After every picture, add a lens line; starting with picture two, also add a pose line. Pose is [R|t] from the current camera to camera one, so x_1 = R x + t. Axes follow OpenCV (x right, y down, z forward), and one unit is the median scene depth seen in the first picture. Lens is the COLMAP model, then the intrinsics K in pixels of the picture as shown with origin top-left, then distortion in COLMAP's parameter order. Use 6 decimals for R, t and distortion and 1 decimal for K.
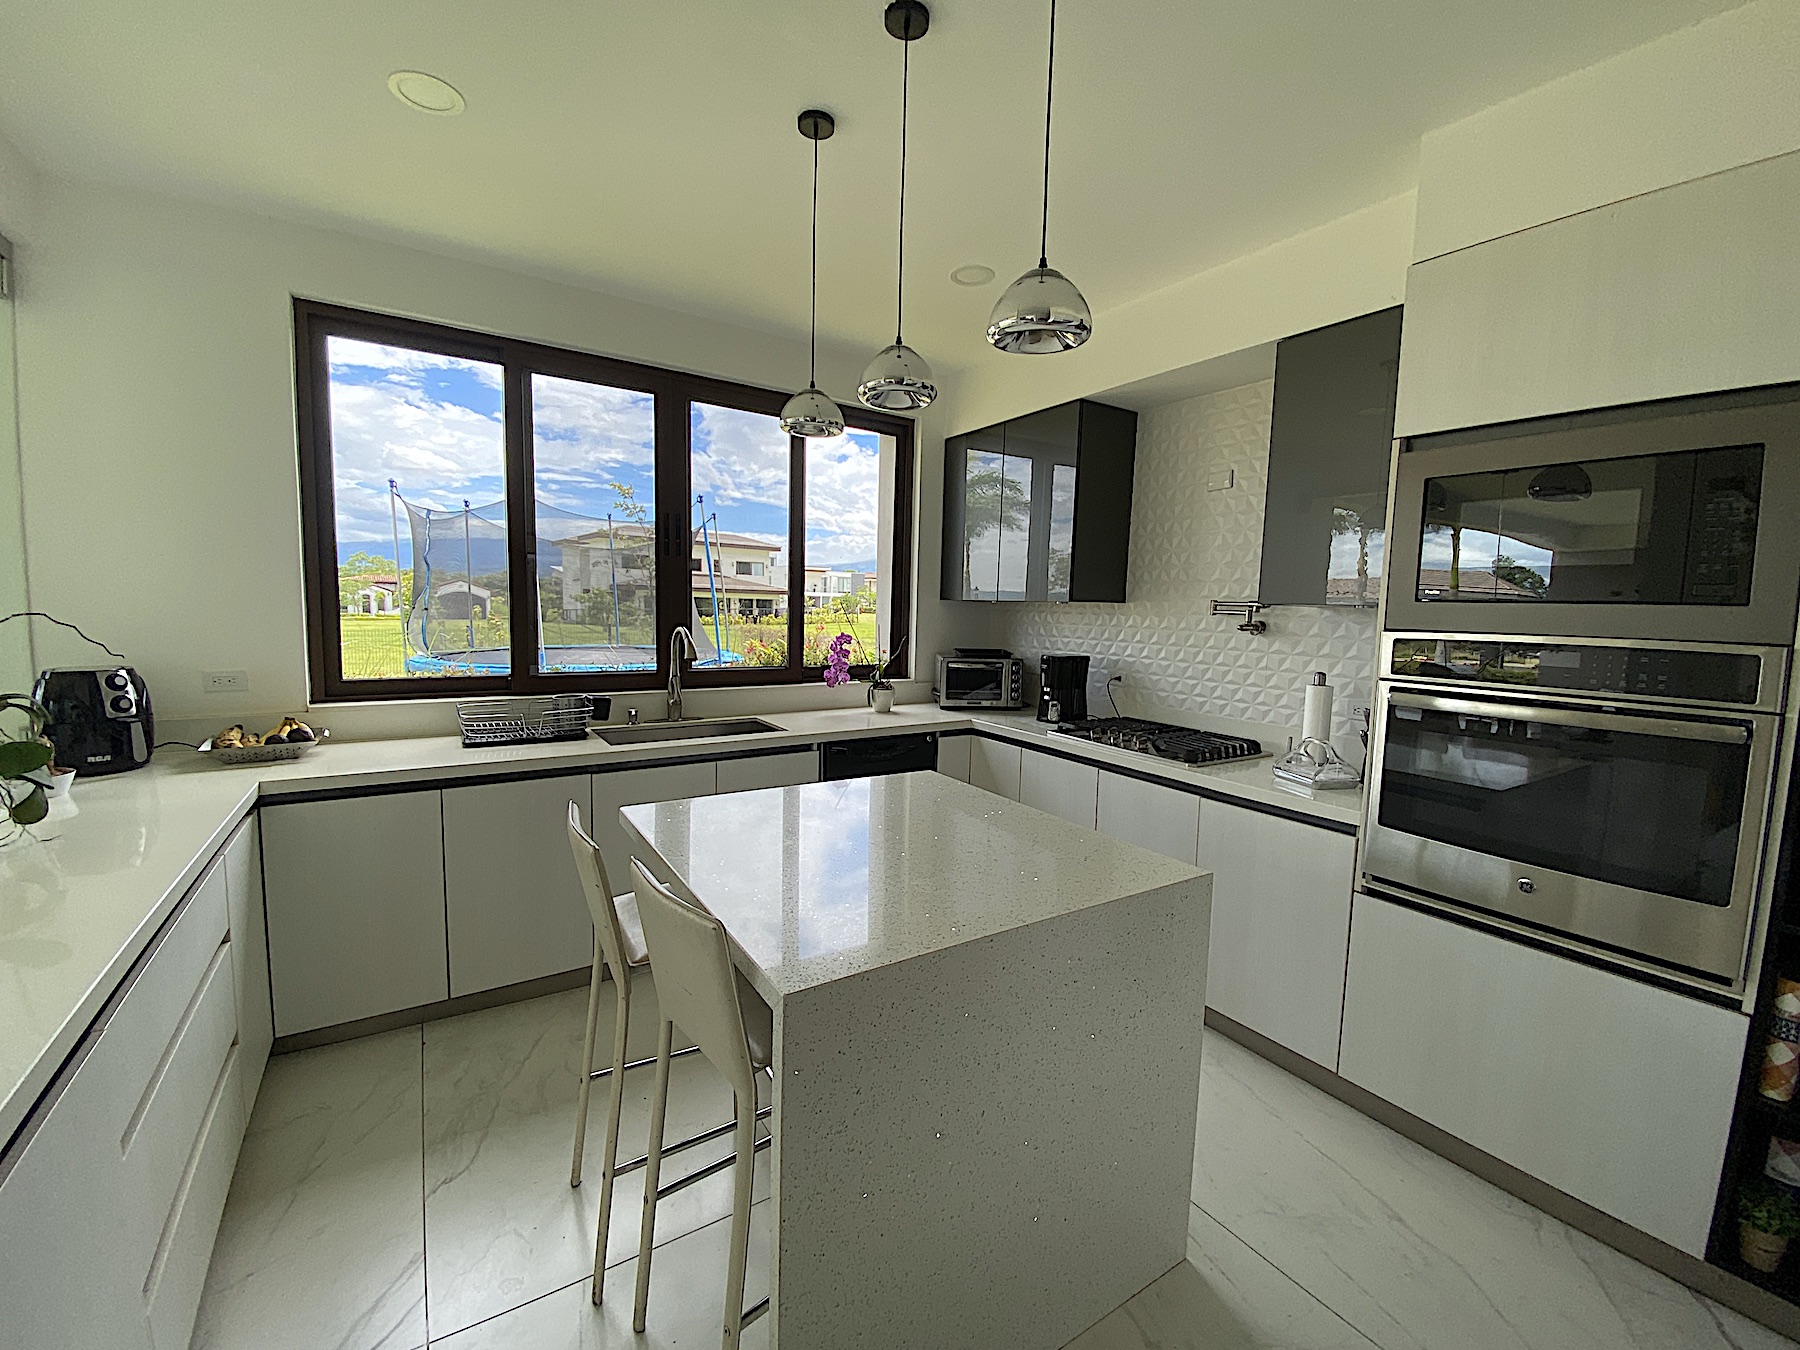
lens RADIAL K [[738.0, 0, 895.3], [0, 738.0, 671.9], [0, 0, 1]] dist [-0.000584, -0.000366]
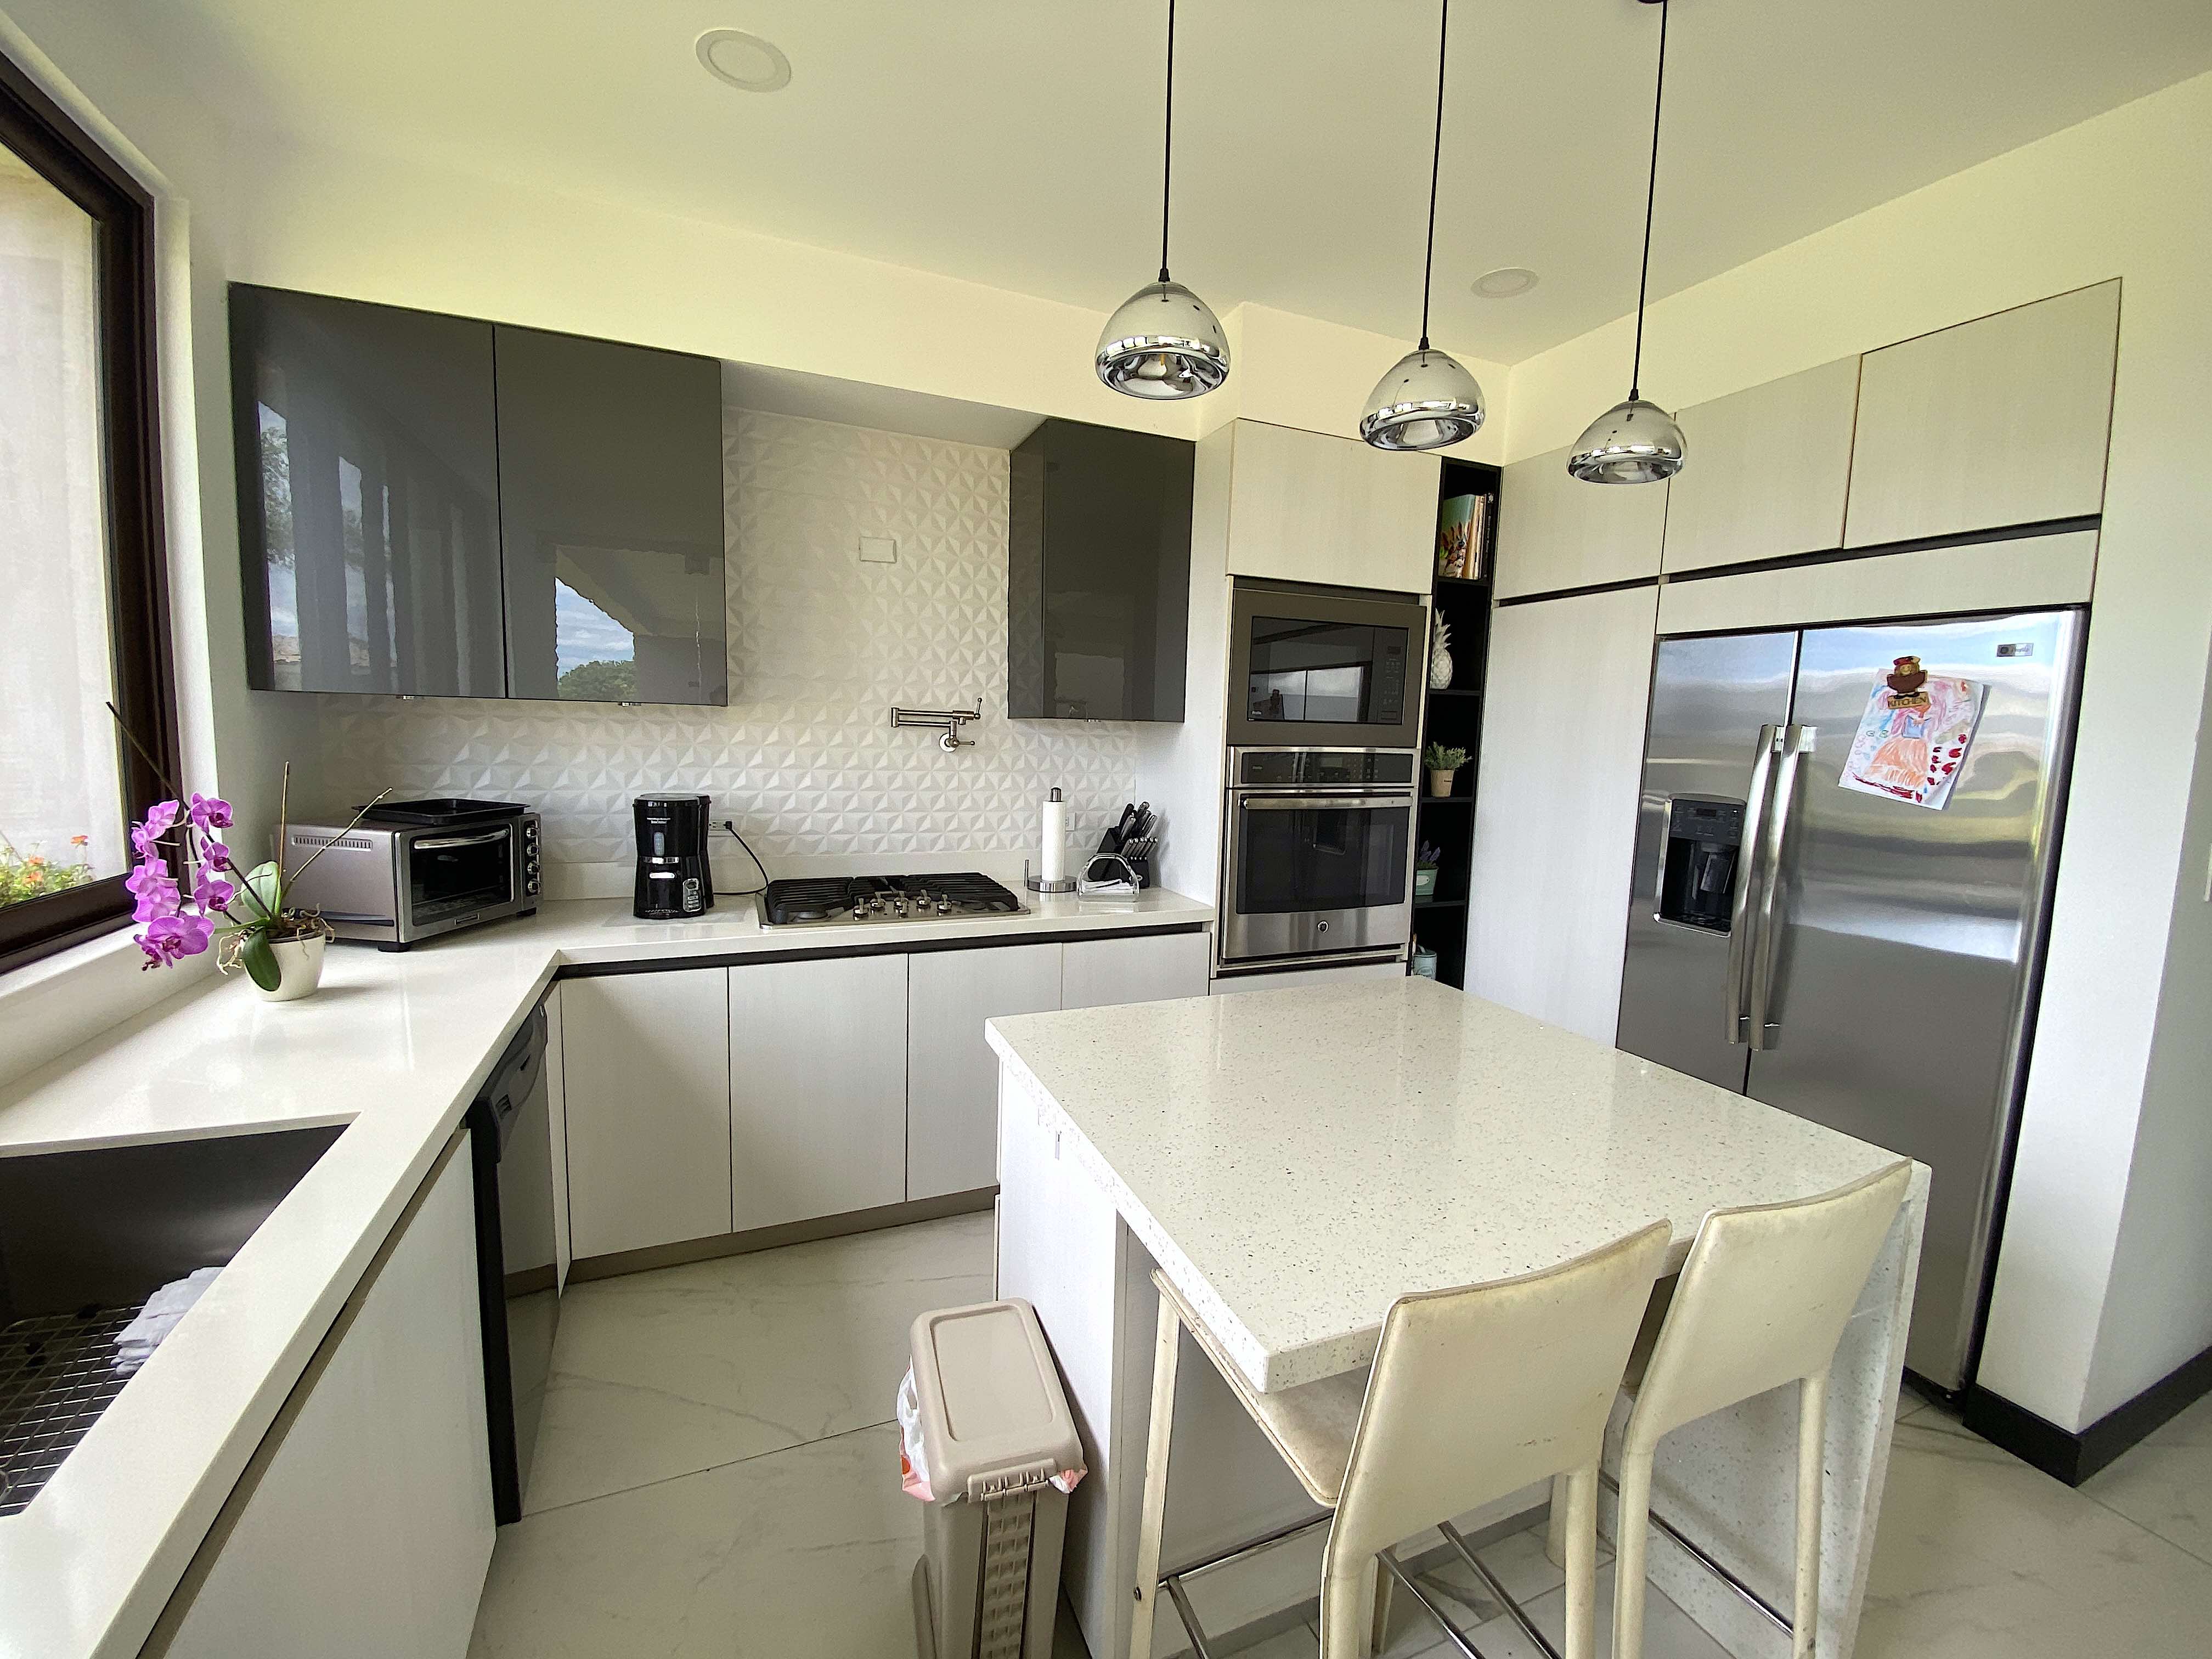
lens RADIAL K [[906.9, 0, 1100.2], [0, 906.9, 825.7], [0, 0, 1]] dist [-0.000584, -0.000366]
pose [[0.144250, -0.126121, 0.981471, -0.520565], [0.065012, 0.990909, 0.117779, -0.076520], [-0.987403, 0.046817, 0.151138, 0.685368]]
